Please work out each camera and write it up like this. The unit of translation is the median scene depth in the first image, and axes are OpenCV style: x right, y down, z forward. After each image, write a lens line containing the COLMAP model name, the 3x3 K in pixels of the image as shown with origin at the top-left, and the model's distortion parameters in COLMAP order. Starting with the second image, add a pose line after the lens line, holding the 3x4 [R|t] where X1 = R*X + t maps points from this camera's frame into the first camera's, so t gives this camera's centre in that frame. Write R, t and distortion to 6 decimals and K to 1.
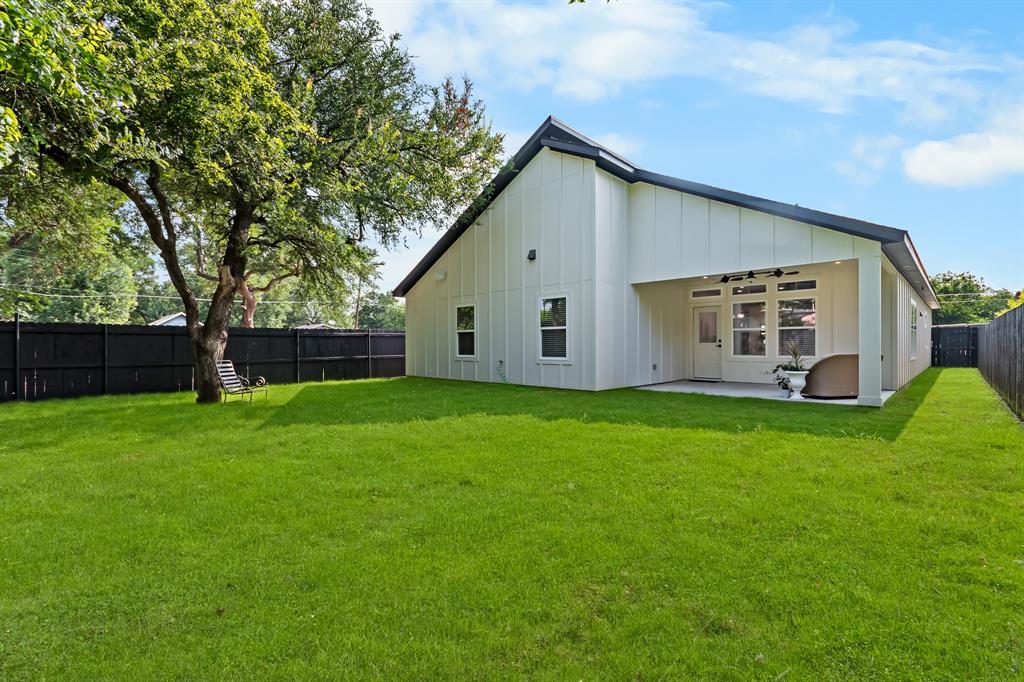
lens RADIAL K [[450.7, 0, 509.0], [0, 450.7, 343.8], [0, 0, 1]] dist [0.003139, 0.000948]
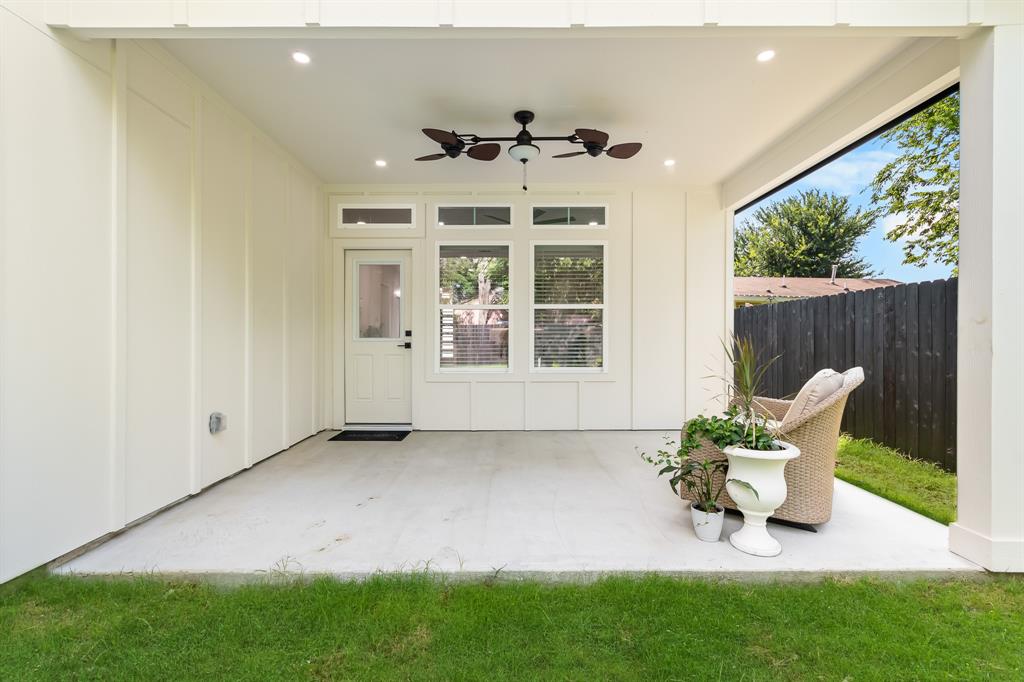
lens RADIAL K [[450.7, 0, 509.7], [0, 450.7, 340.8], [0, 0, 1]] dist [0.003139, 0.000948]
pose [[0.717488, 0.001259, 0.696570, 0.257615], [-0.002716, 0.999996, 0.000991, -0.000452], [-0.696565, -0.002603, 0.717489, 0.669373]]
